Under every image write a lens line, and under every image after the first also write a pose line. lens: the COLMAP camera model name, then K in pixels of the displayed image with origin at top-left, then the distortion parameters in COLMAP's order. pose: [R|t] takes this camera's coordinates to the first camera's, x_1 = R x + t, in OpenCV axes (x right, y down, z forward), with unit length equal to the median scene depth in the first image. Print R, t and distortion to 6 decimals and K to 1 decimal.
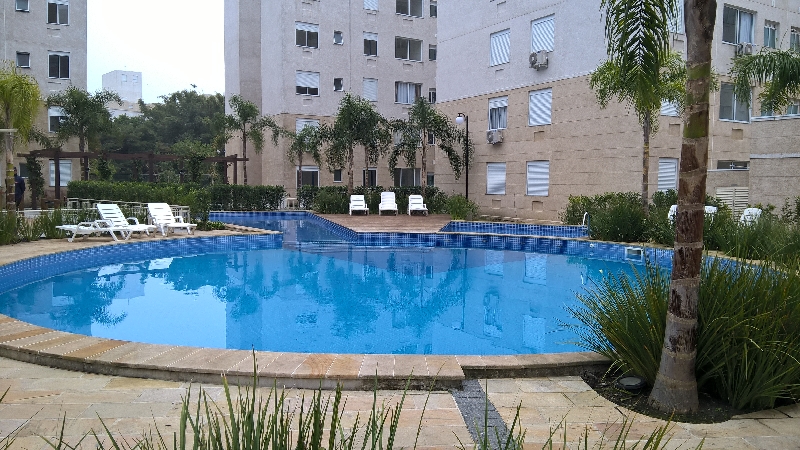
lens RADIAL K [[666.5, 0, 400.8], [0, 666.5, 225.1], [0, 0, 1]] dist [0.002262, -0.006100]
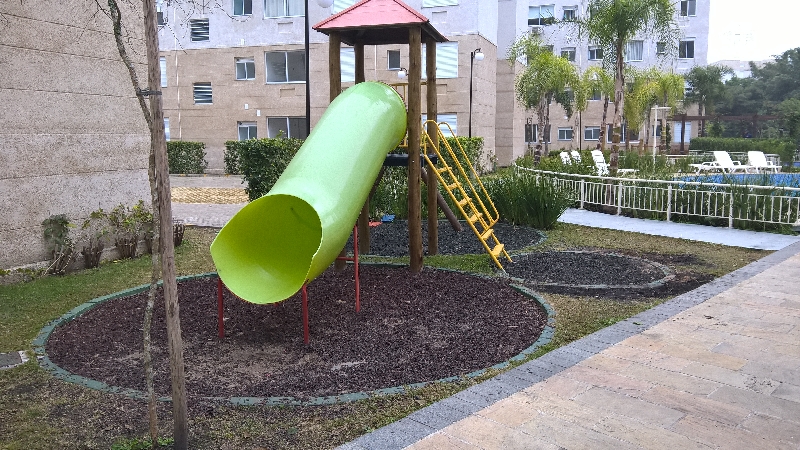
lens RADIAL K [[666.5, 0, 400.8], [0, 666.5, 226.0], [0, 0, 1]] dist [0.002262, -0.006100]
pose [[0.662616, 0.084923, -0.744129, 0.133509], [-0.036834, 0.996044, 0.080873, 0.023782], [0.748053, -0.026178, 0.663123, -0.333297]]
